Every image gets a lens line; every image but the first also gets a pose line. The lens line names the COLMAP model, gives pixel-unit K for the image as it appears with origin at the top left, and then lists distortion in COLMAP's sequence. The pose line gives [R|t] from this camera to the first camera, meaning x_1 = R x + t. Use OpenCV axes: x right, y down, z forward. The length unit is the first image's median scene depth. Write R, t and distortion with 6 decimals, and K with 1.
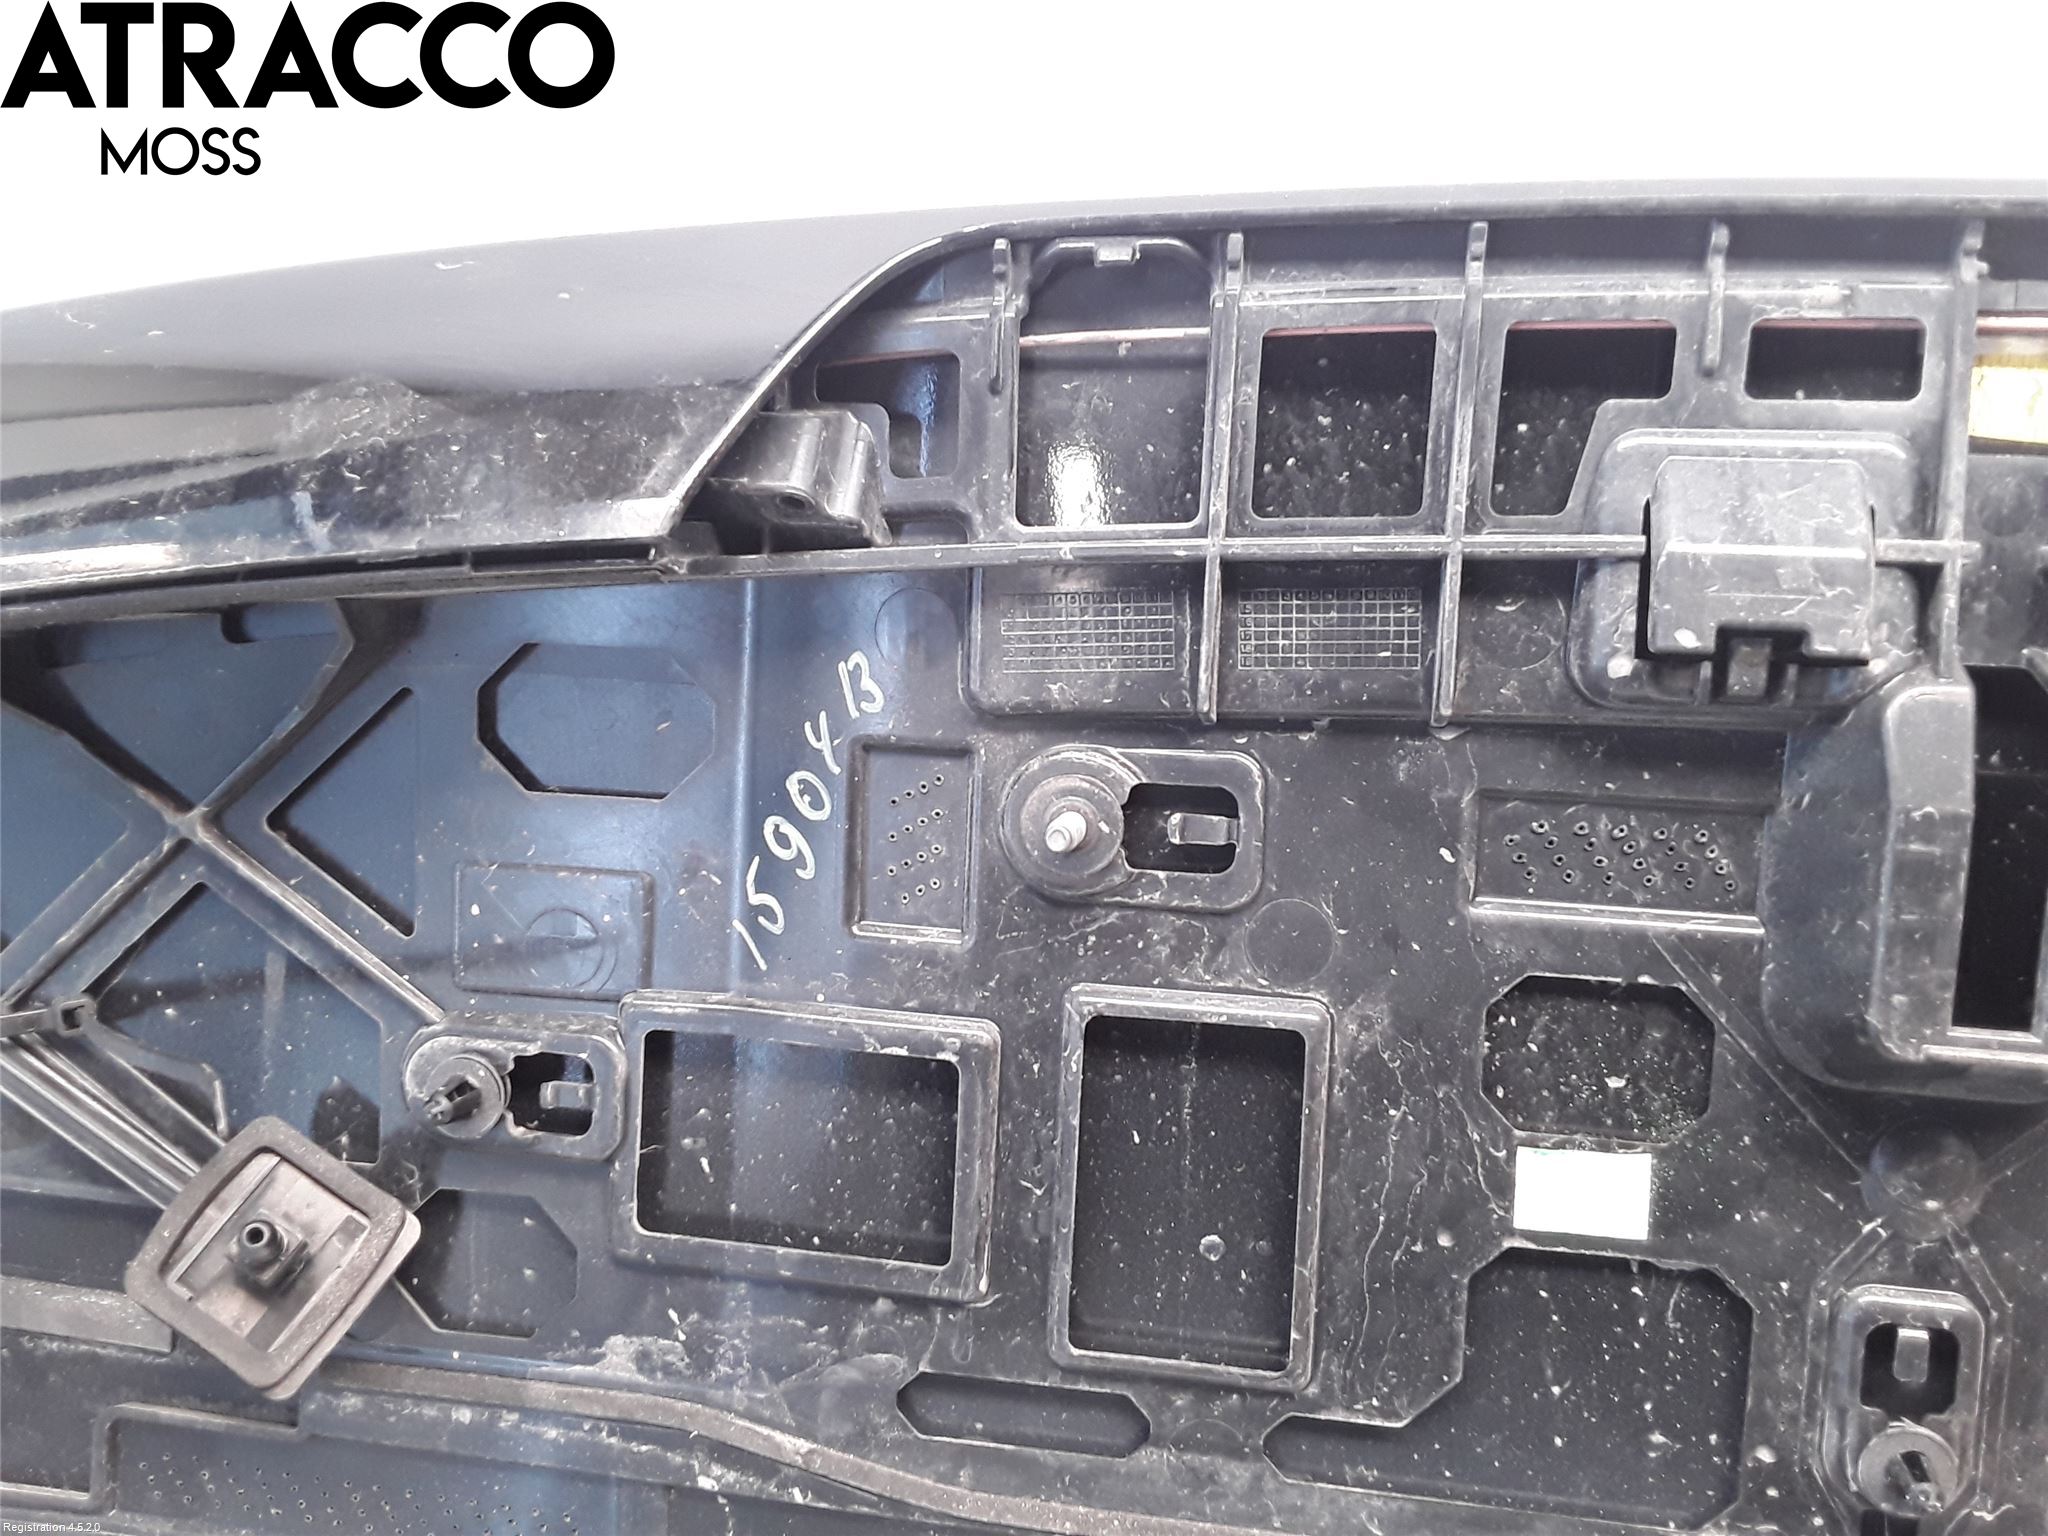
lens RADIAL K [[1601.8, 0, 1024.0], [0, 1601.8, 768.0], [0, 0, 1]] dist [0.058888, -0.095880]
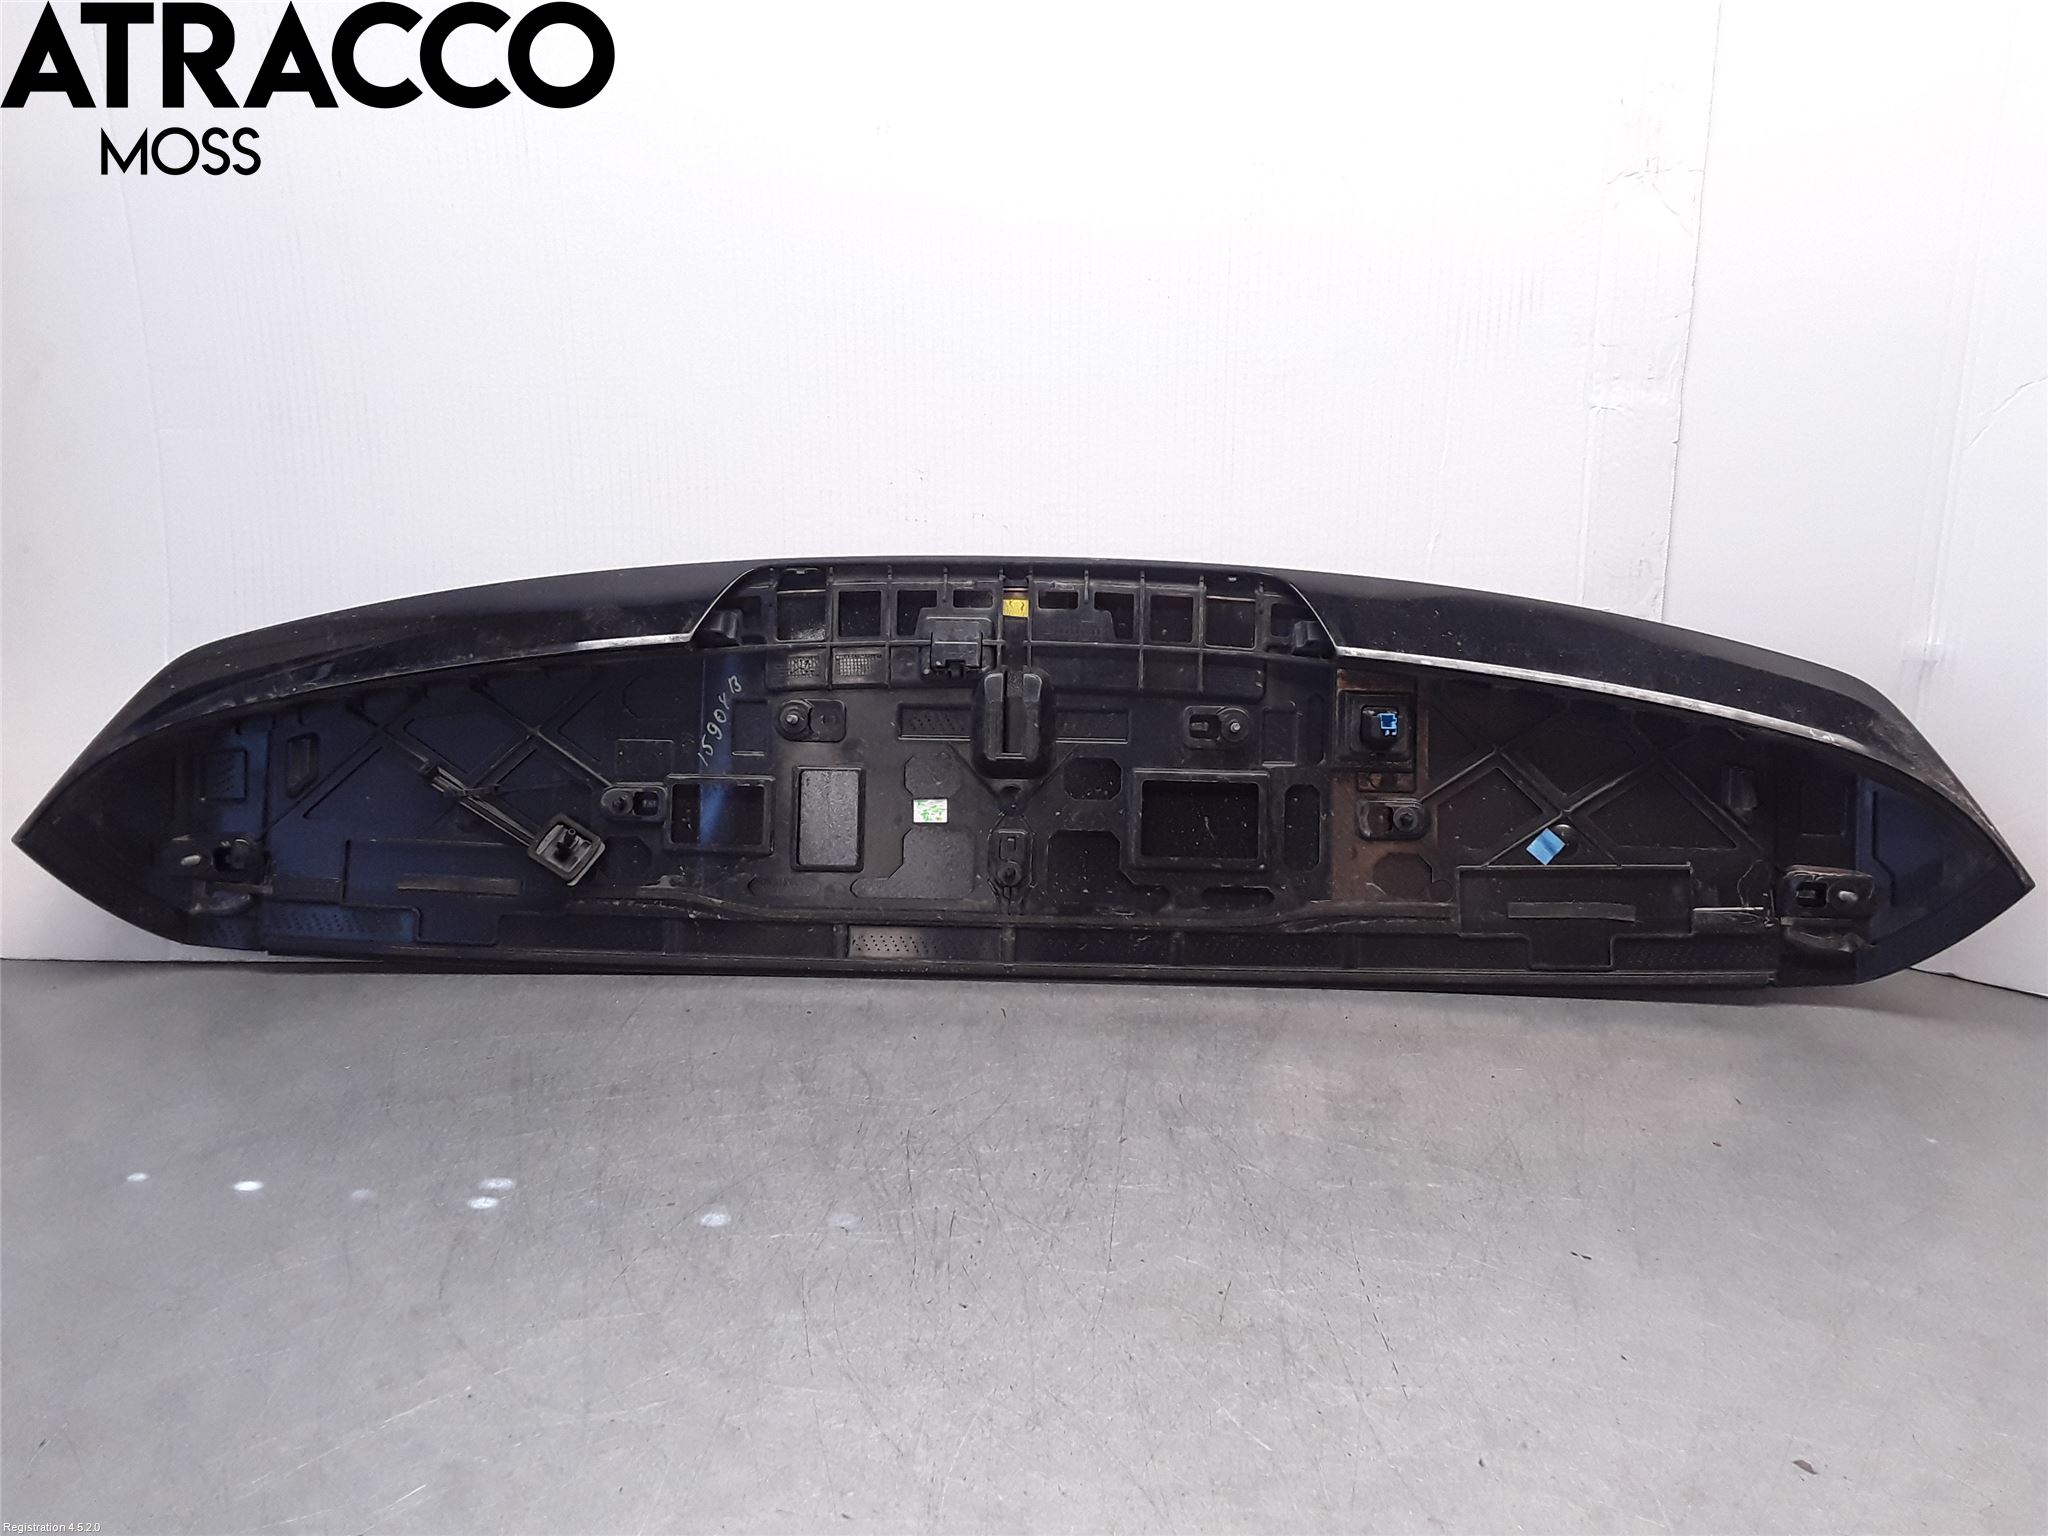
lens RADIAL K [[1601.8, 0, 1024.0], [0, 1601.8, 768.0], [0, 0, 1]] dist [0.058888, -0.095880]
pose [[0.987575, -0.021800, 0.155626, -0.025578], [0.040926, 0.991836, -0.120774, 0.641023], [-0.151723, 0.125642, 0.980405, -2.819498]]
